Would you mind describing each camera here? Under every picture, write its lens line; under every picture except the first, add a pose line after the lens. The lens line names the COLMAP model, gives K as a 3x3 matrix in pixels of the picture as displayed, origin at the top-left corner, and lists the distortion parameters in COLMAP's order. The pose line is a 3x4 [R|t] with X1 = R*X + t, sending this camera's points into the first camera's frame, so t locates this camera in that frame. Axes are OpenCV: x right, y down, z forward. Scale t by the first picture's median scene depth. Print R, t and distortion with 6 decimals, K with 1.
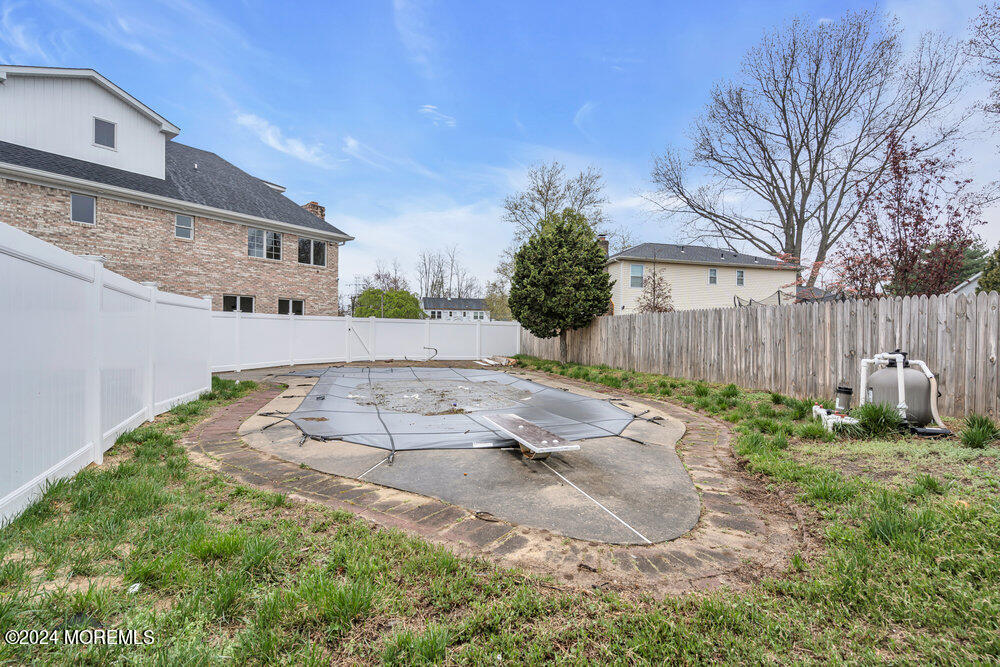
lens RADIAL K [[454.9, 0, 500.8], [0, 454.9, 337.1], [0, 0, 1]] dist [-0.008824, 0.001677]
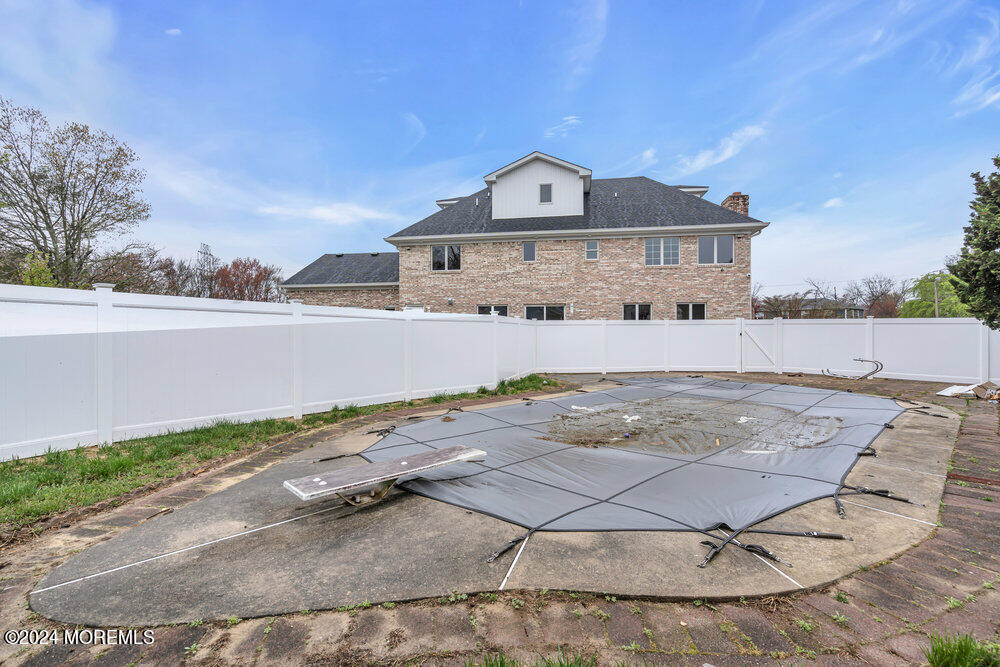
lens RADIAL K [[454.9, 0, 500.3], [0, 454.9, 331.0], [0, 0, 1]] dist [-0.008824, 0.001677]
pose [[0.422234, -0.015443, -0.906355, 0.285272], [-0.002594, 0.999830, -0.018244, -0.007016], [0.906483, 0.010054, 0.422122, 0.274696]]
